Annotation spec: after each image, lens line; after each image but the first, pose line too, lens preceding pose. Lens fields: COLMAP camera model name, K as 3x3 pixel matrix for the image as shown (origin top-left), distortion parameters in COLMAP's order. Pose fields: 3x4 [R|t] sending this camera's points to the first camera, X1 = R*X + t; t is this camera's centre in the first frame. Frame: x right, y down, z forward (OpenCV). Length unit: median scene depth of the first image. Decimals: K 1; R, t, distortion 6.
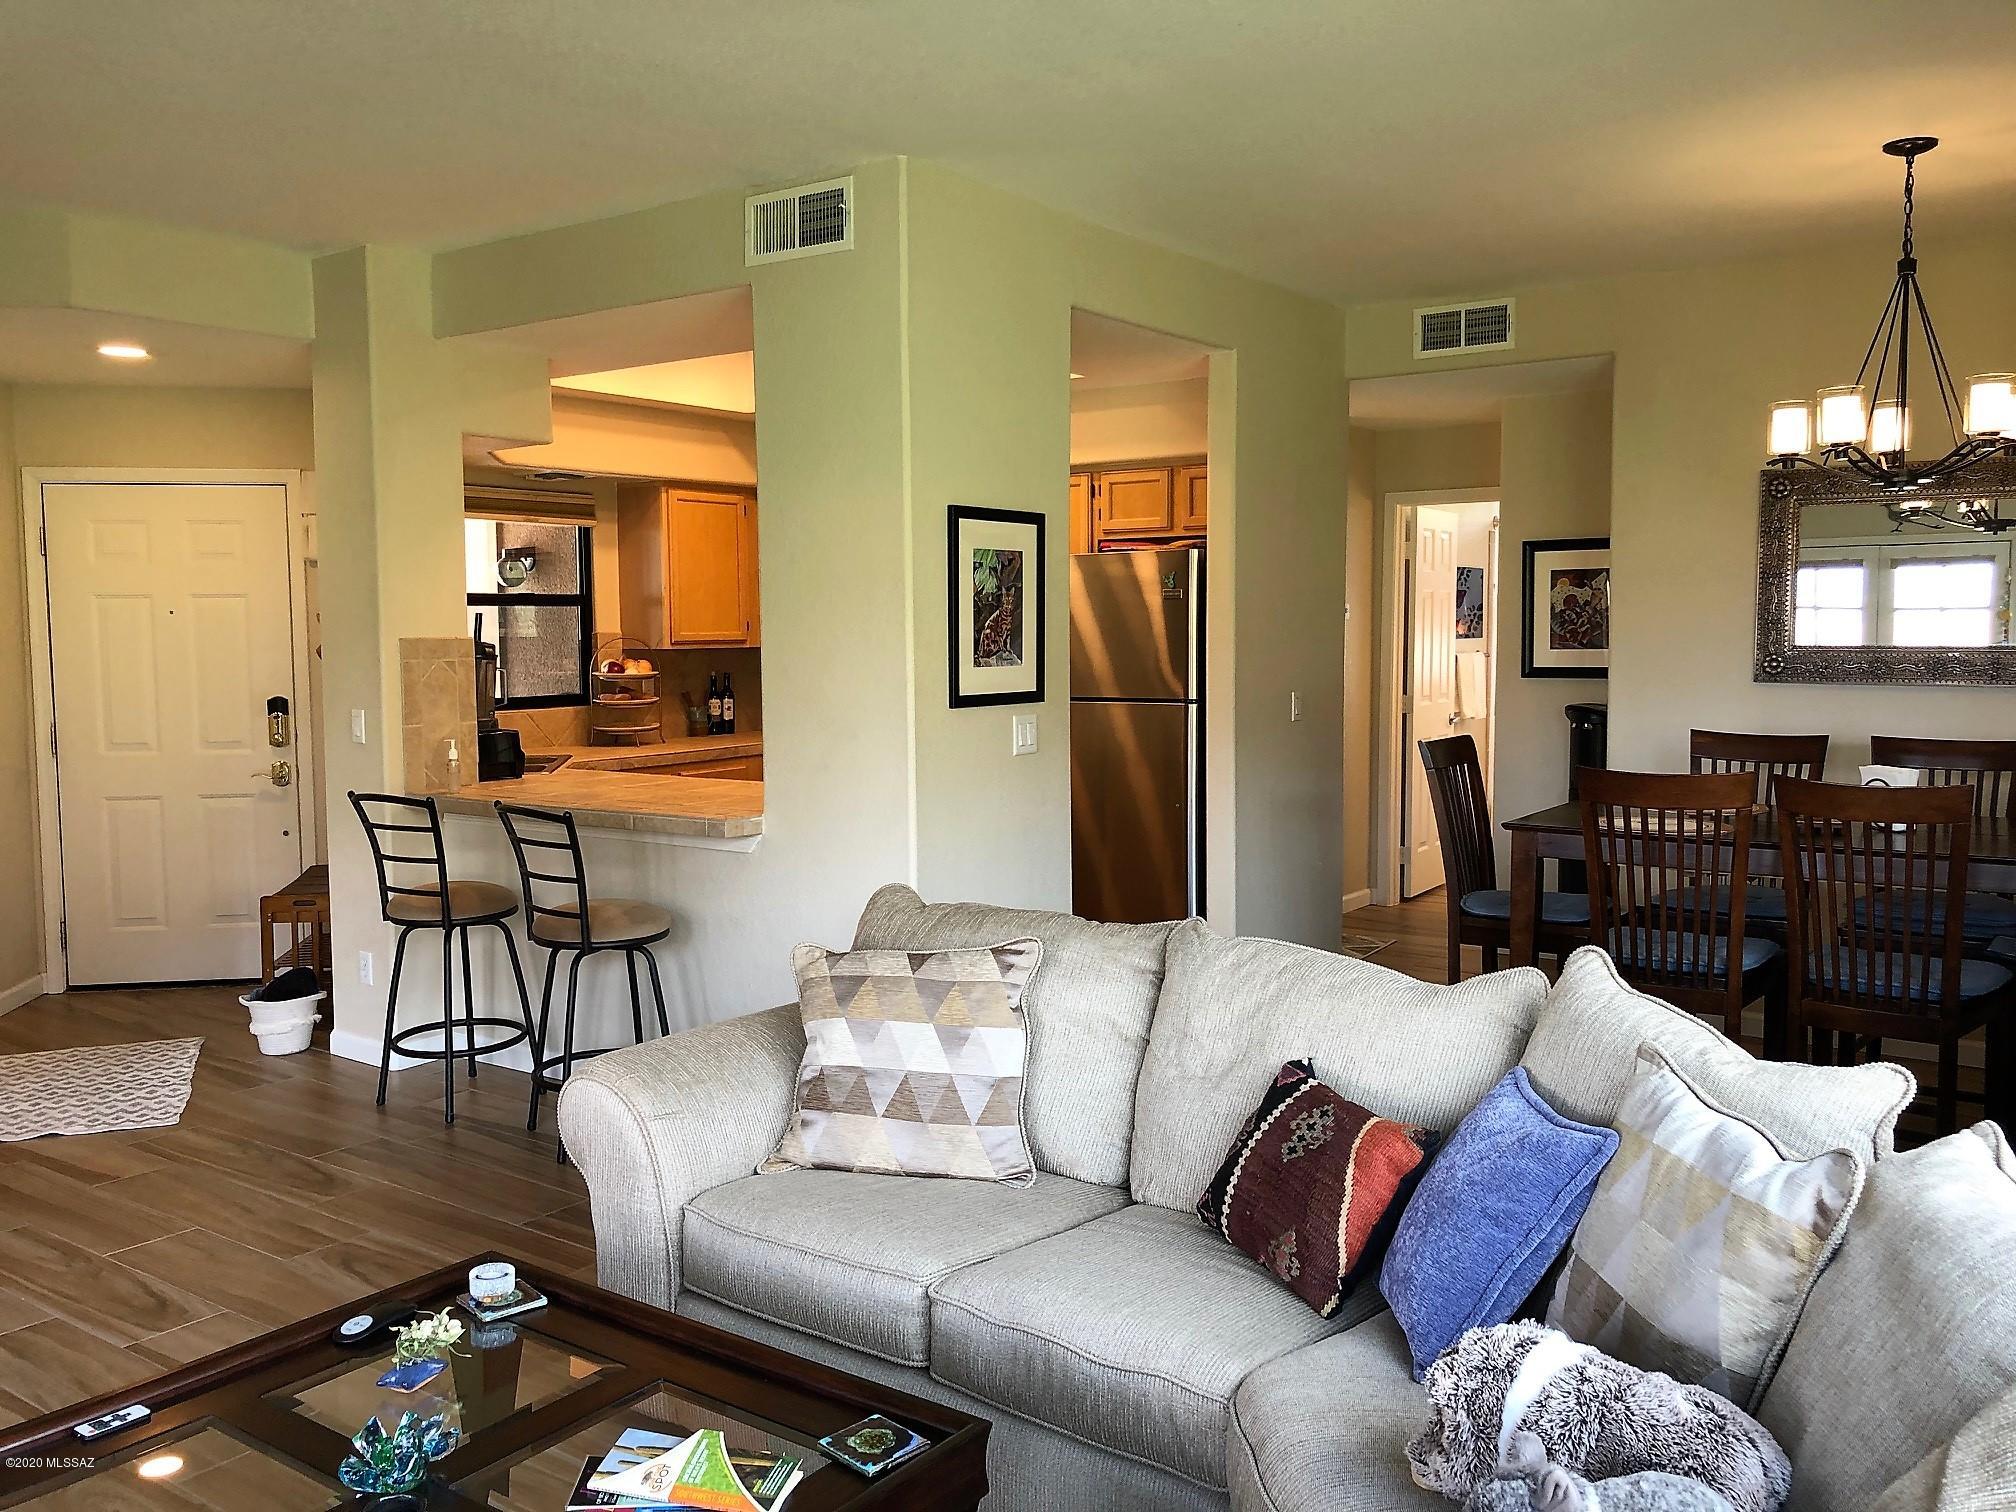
lens RADIAL K [[1632.9, 0, 1022.0], [0, 1632.9, 751.8], [0, 0, 1]] dist [0.070785, -0.140421]
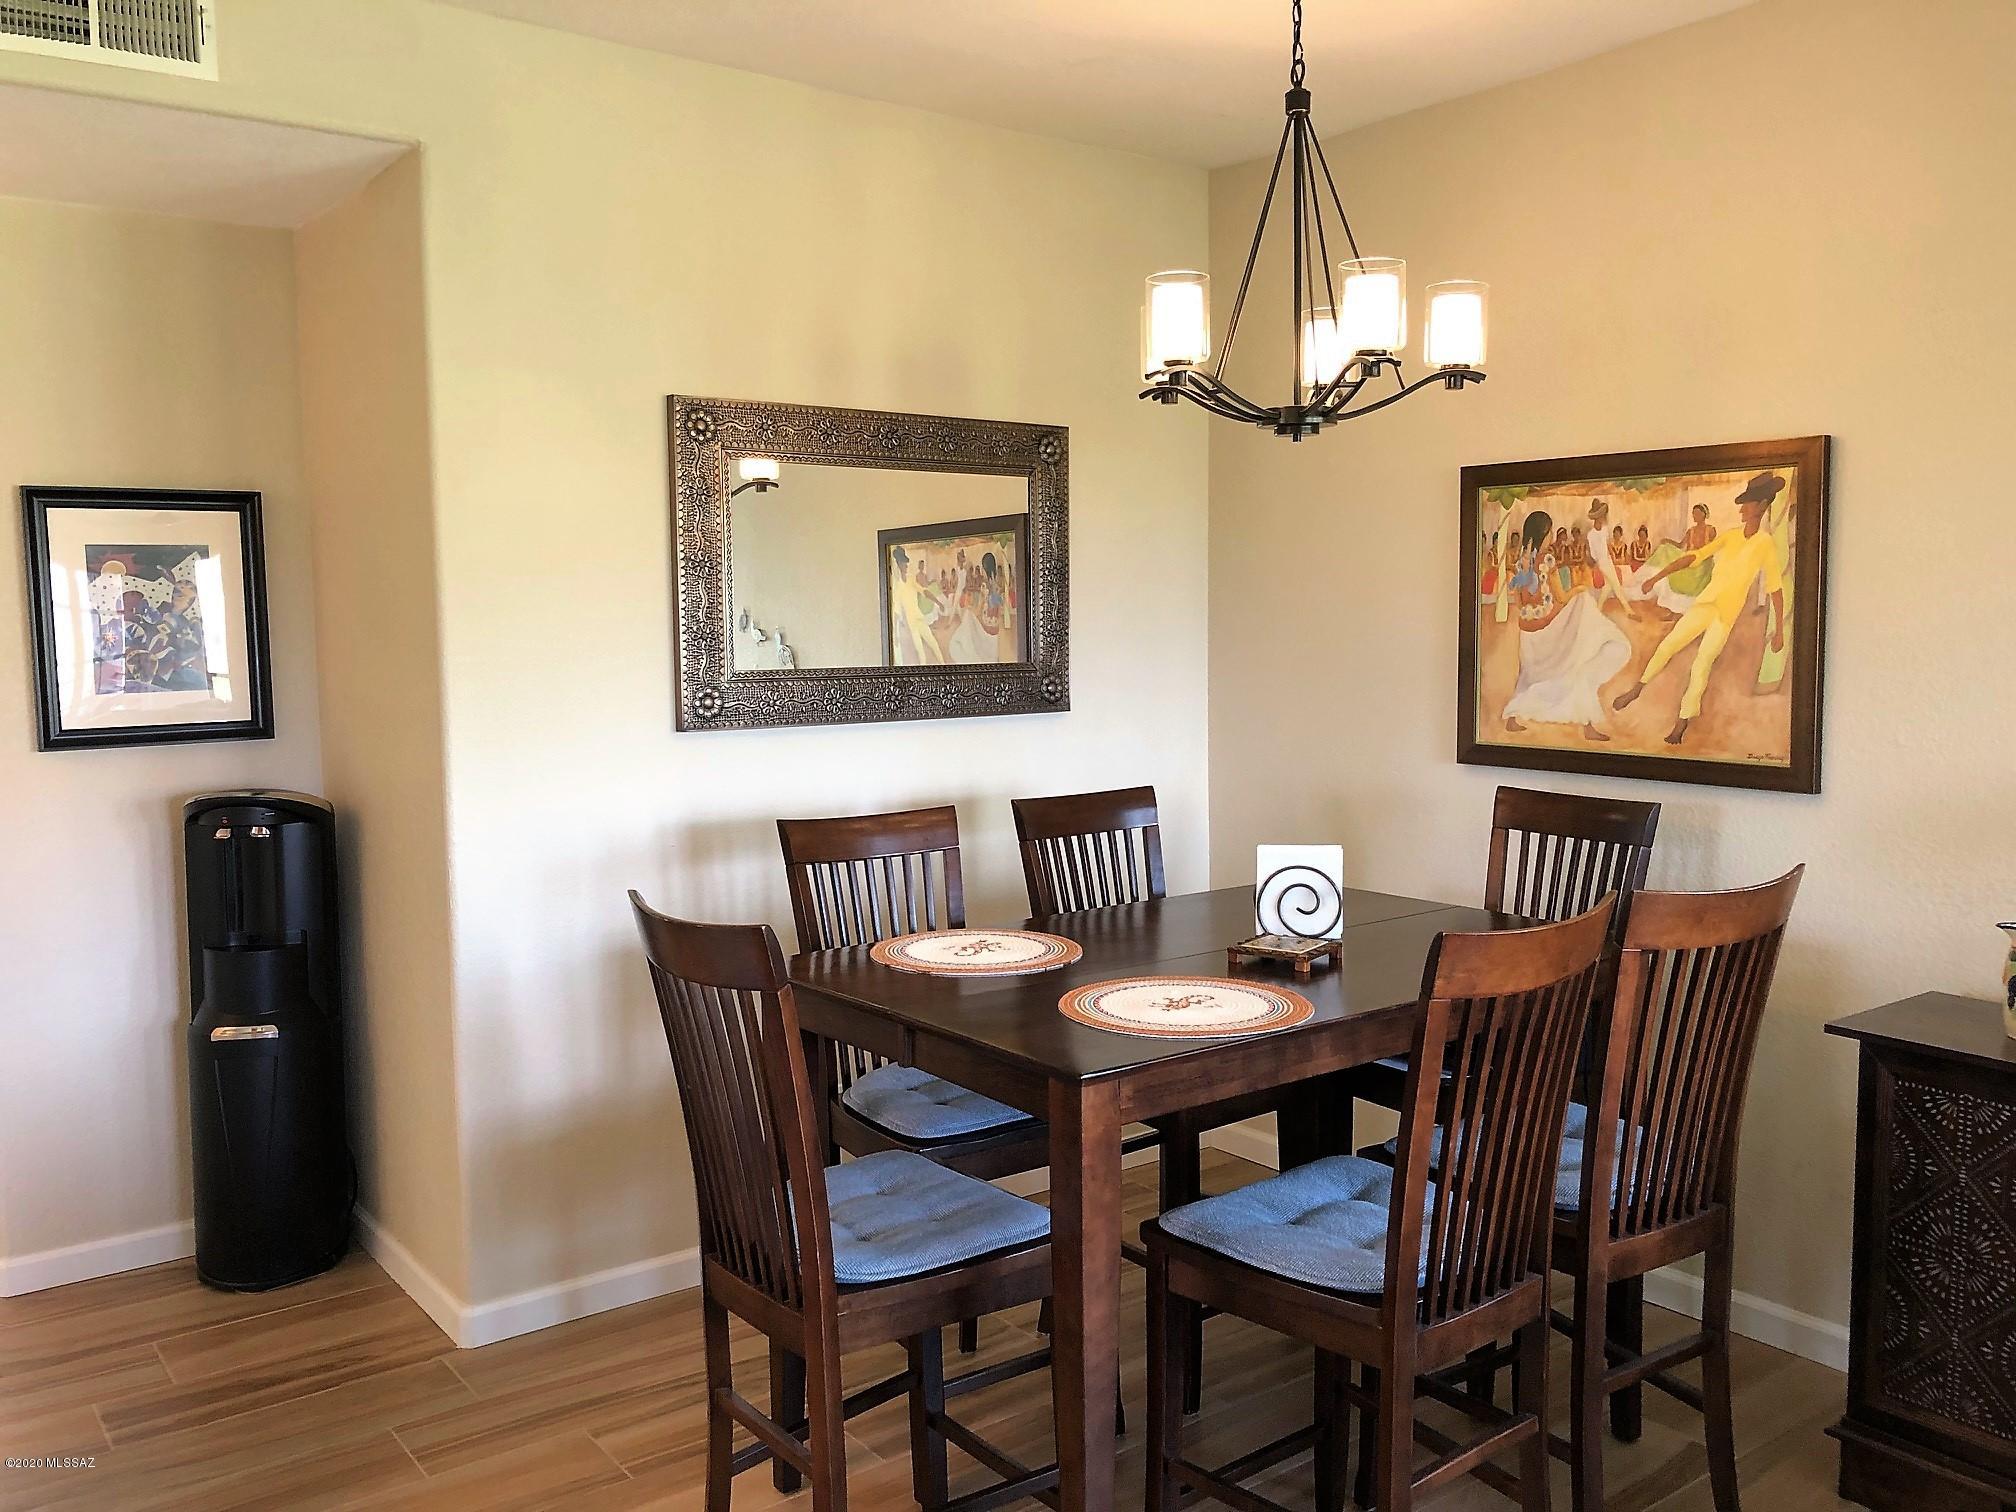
lens RADIAL K [[1635.1, 0, 1008.1], [0, 1635.1, 743.9], [0, 0, 1]] dist [0.004084, -0.003996]
pose [[0.300090, -0.075341, 0.950931, -0.093931], [0.087845, 0.994823, 0.051097, -0.048311], [-0.949857, 0.068201, 0.305155, 0.569126]]
